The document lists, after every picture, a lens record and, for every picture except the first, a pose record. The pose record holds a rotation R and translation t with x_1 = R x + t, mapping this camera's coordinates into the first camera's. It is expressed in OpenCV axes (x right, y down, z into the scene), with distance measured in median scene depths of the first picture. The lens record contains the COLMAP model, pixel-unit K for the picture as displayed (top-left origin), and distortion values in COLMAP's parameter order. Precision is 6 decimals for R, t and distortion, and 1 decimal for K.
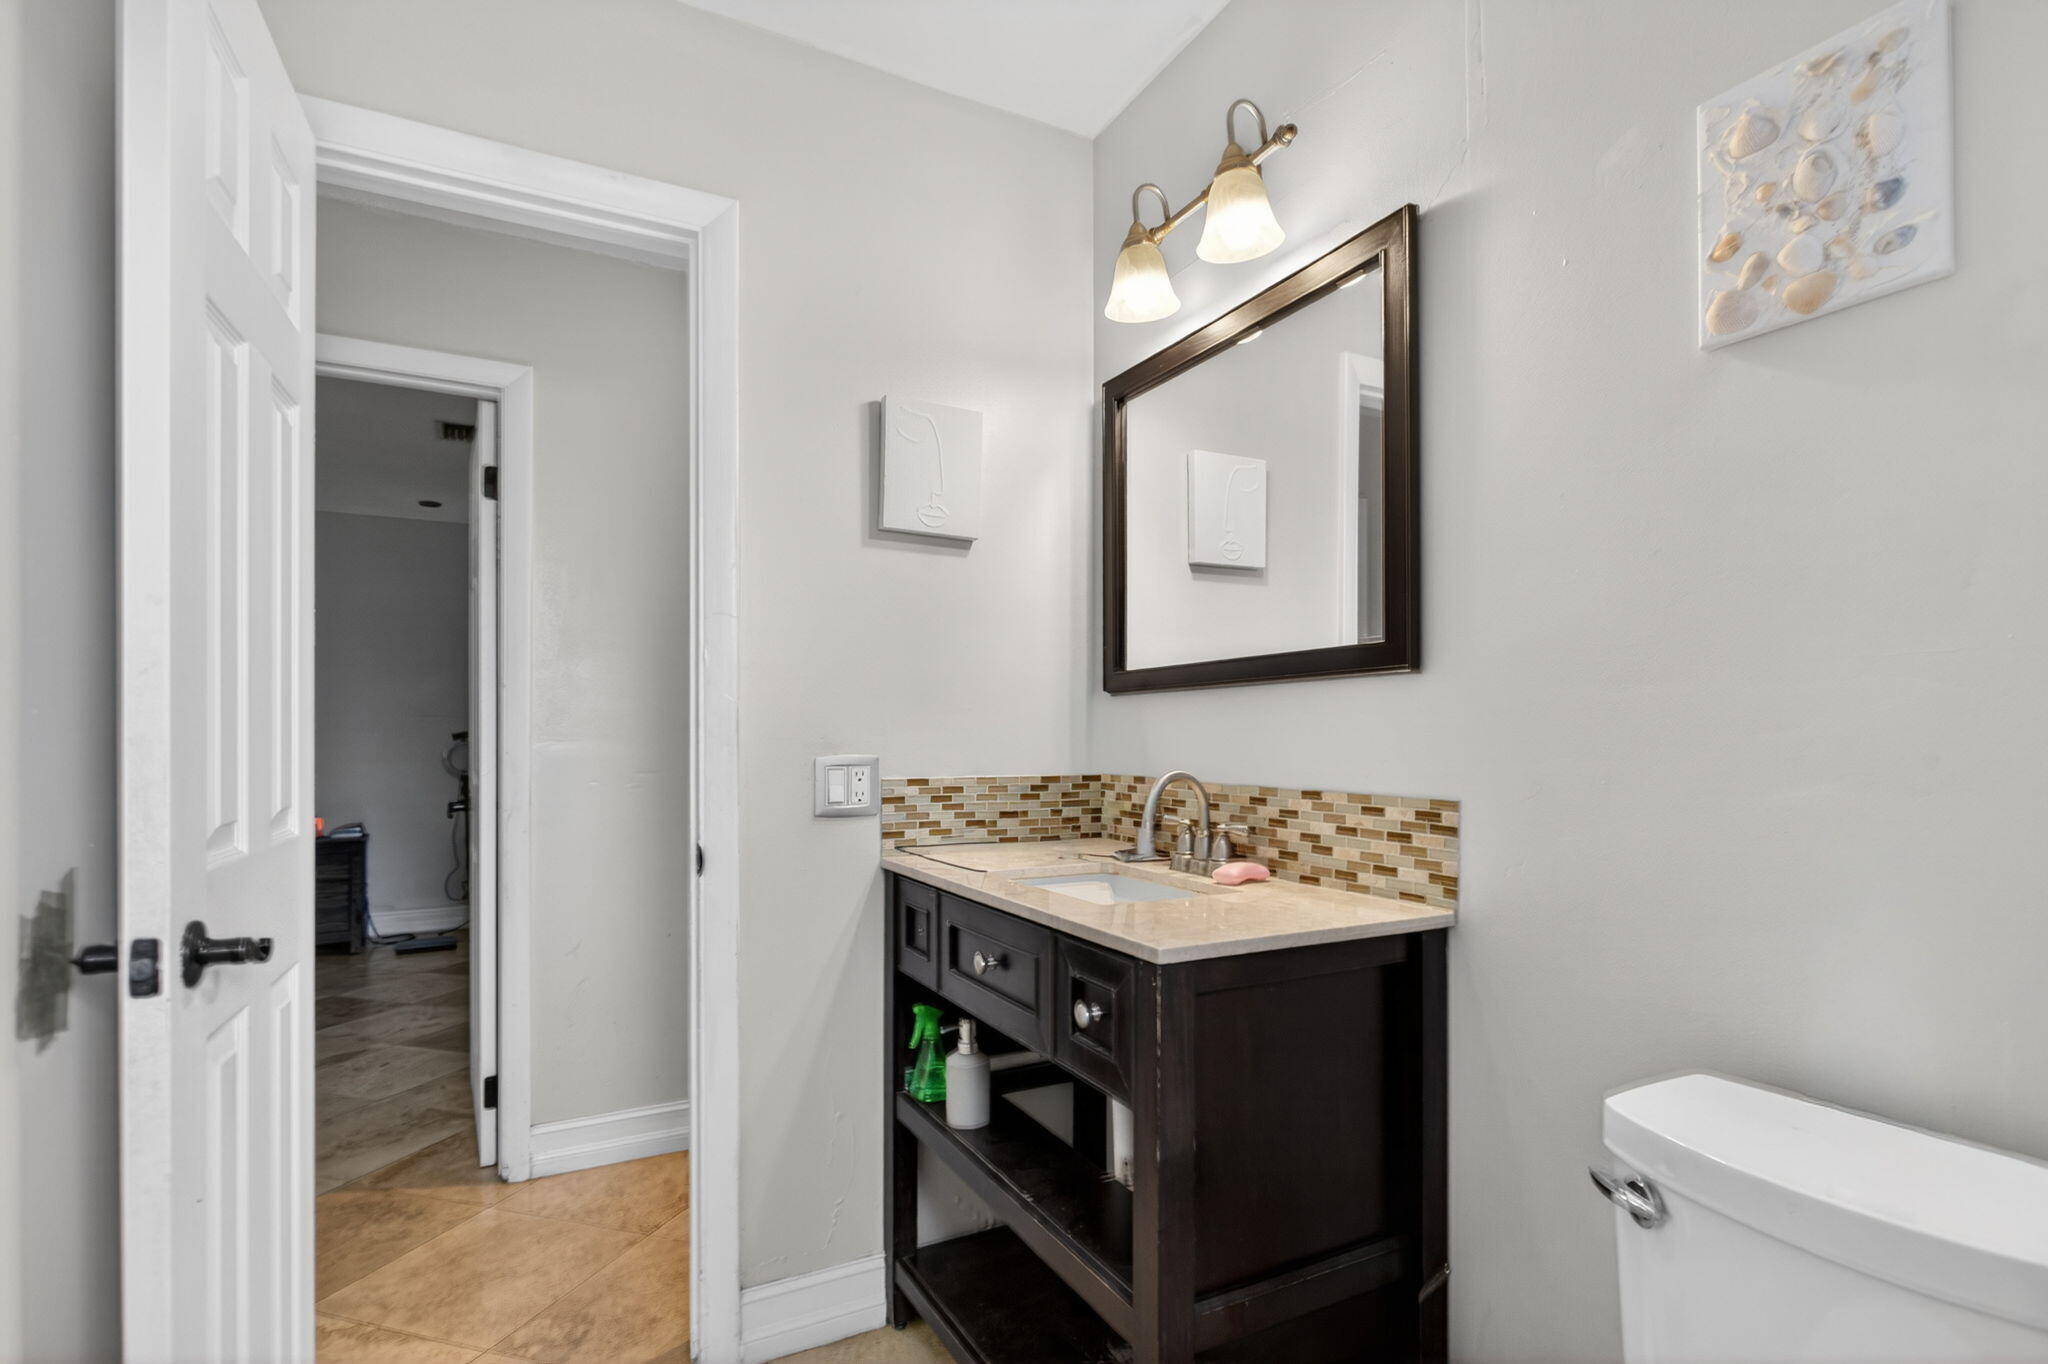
lens RADIAL K [[983.0, 0, 1019.3], [0, 983.0, 733.6], [0, 0, 1]] dist [-0.013339, 0.002409]
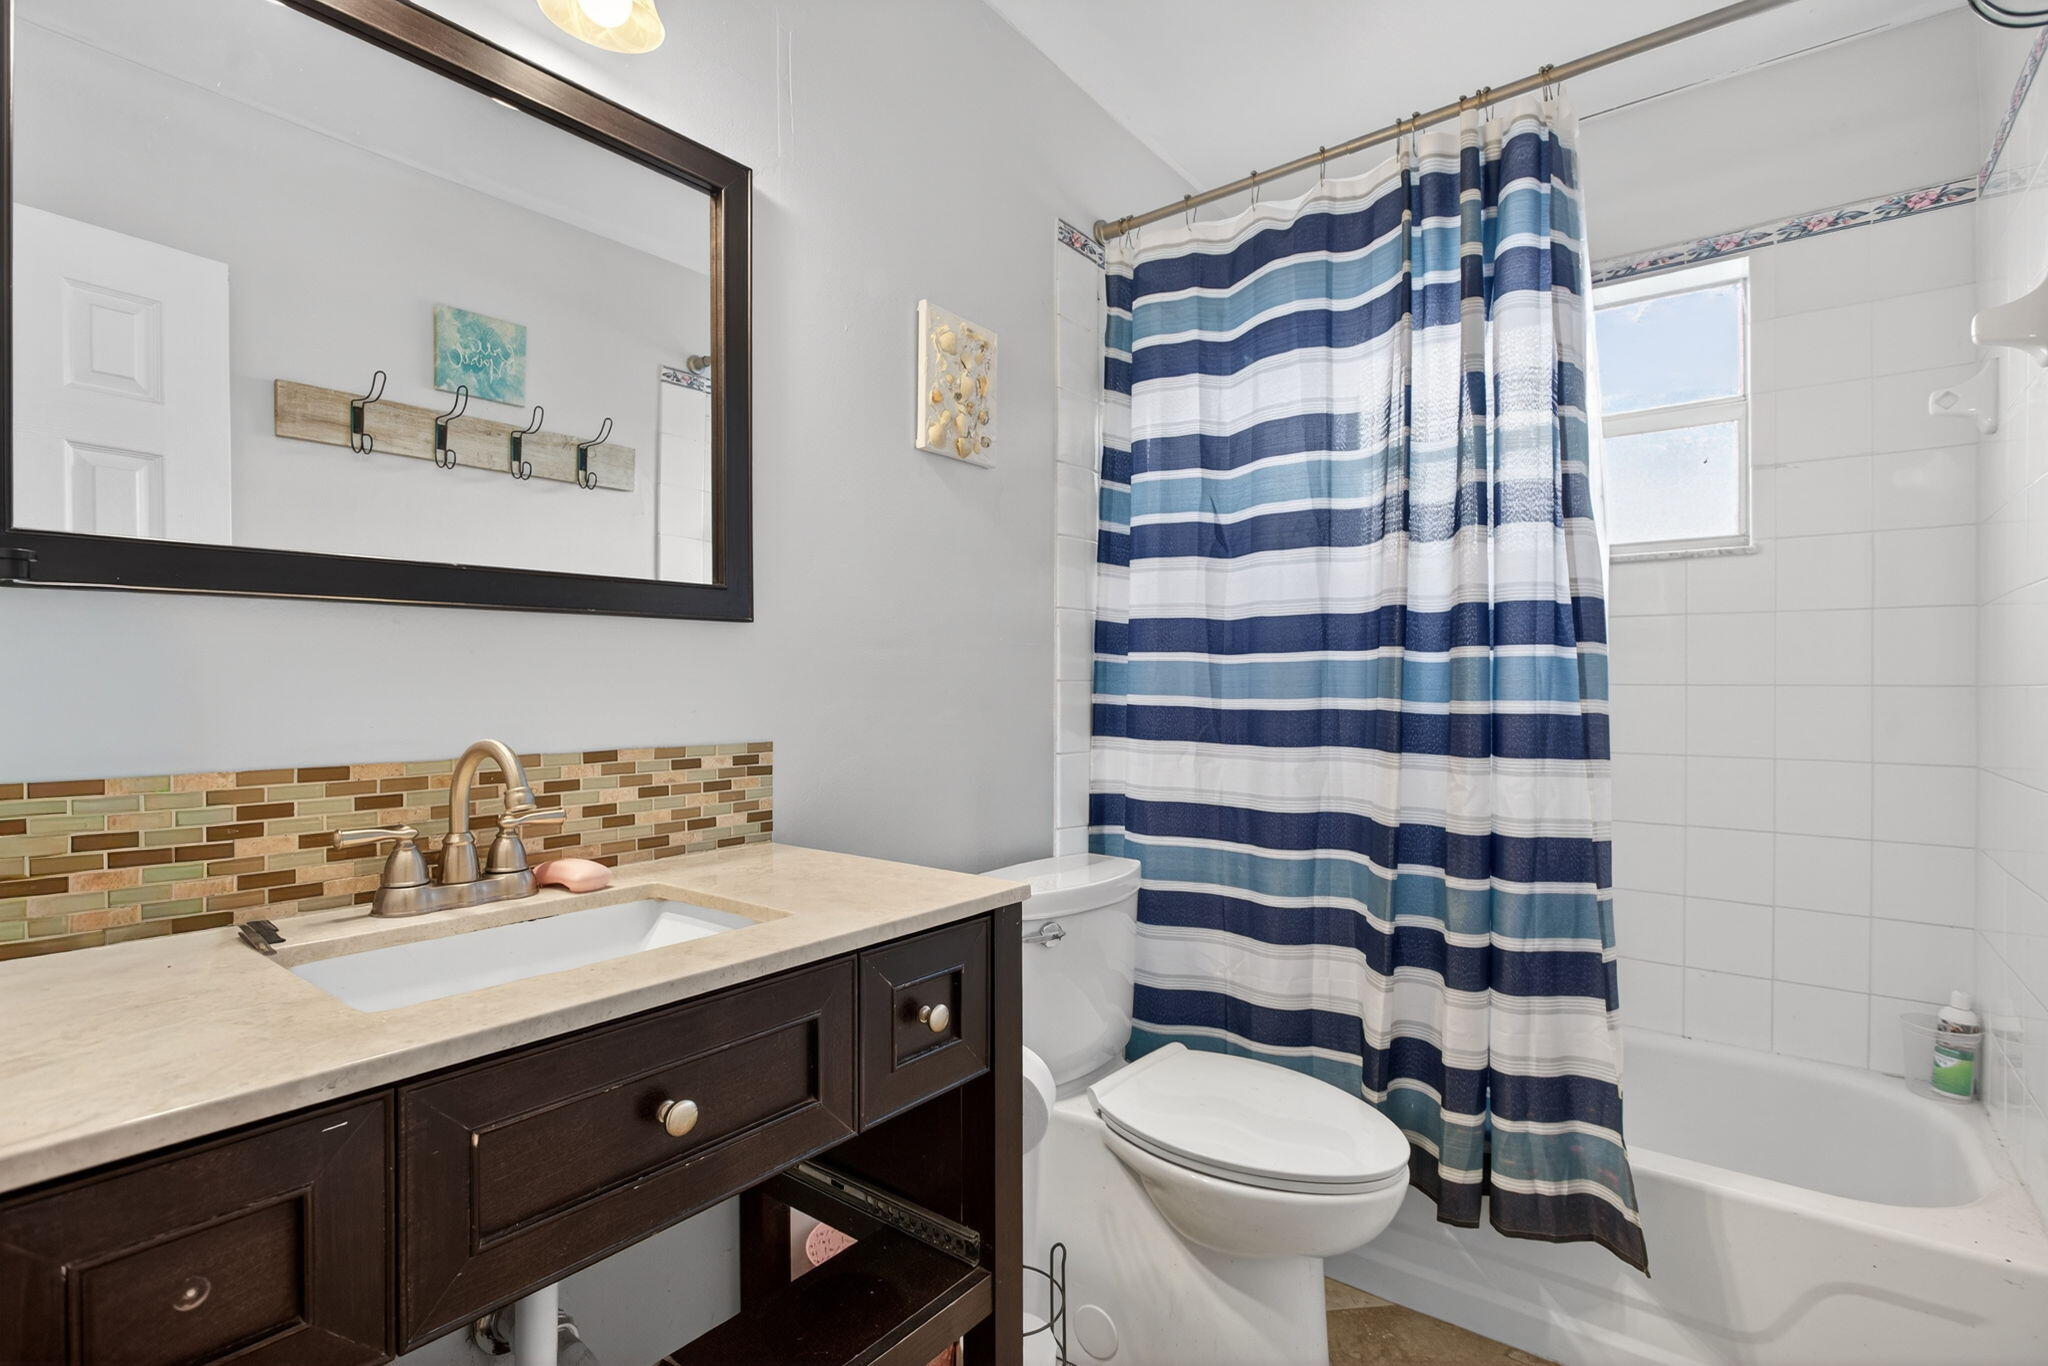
lens RADIAL K [[983.0, 0, 1022.2], [0, 983.0, 683.9], [0, 0, 1]] dist [-0.013339, 0.002409]
pose [[-0.418669, 0.002273, 0.908136, -0.619058], [0.000468, 0.999997, -0.002287, 0.004820], [-0.908139, -0.000533, -0.418669, 1.095118]]
